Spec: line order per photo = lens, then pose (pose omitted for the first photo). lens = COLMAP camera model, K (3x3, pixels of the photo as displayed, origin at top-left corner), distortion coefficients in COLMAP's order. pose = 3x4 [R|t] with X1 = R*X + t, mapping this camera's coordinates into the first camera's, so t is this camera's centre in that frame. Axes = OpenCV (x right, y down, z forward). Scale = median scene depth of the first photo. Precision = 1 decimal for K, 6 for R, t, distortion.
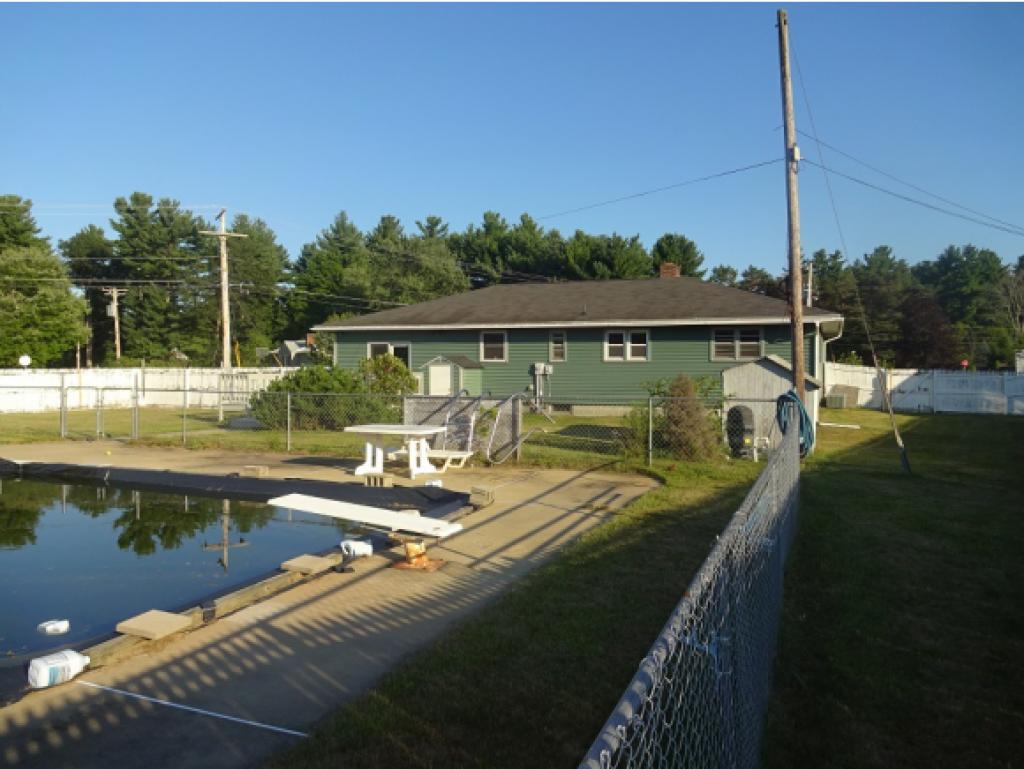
lens RADIAL K [[772.2, 0, 512.0], [0, 772.2, 384.5], [0, 0, 1]] dist [0.010336, 0.000179]
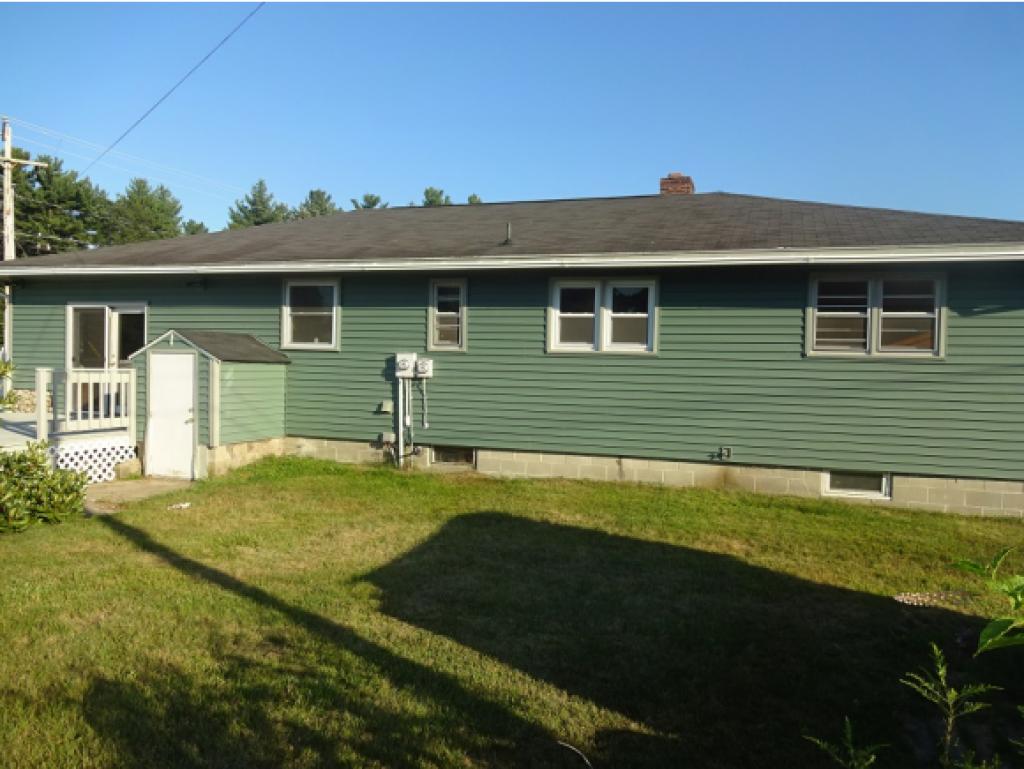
lens RADIAL K [[772.2, 0, 512.0], [0, 772.2, 384.5], [0, 0, 1]] dist [0.010336, 0.000179]
pose [[0.997991, 0.021651, 0.059541, 0.069106], [-0.021738, 0.999763, 0.000811, -0.011069], [-0.059509, -0.002104, 0.998226, 0.538287]]
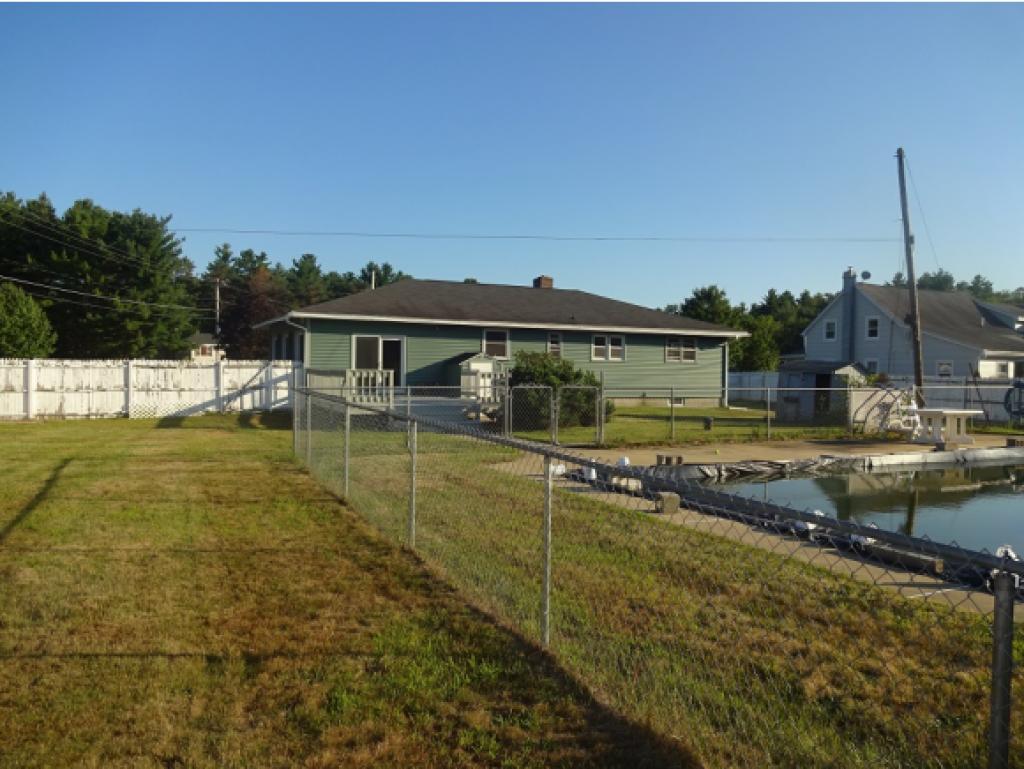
lens RADIAL K [[756.5, 0, 512.0], [0, 756.5, 384.5], [0, 0, 1]] dist [-0.014647, -0.001795]
pose [[0.666218, -0.008689, 0.745706, -0.760560], [0.002358, 0.999952, 0.009545, -0.005341], [-0.745753, -0.004601, 0.666206, 0.318704]]
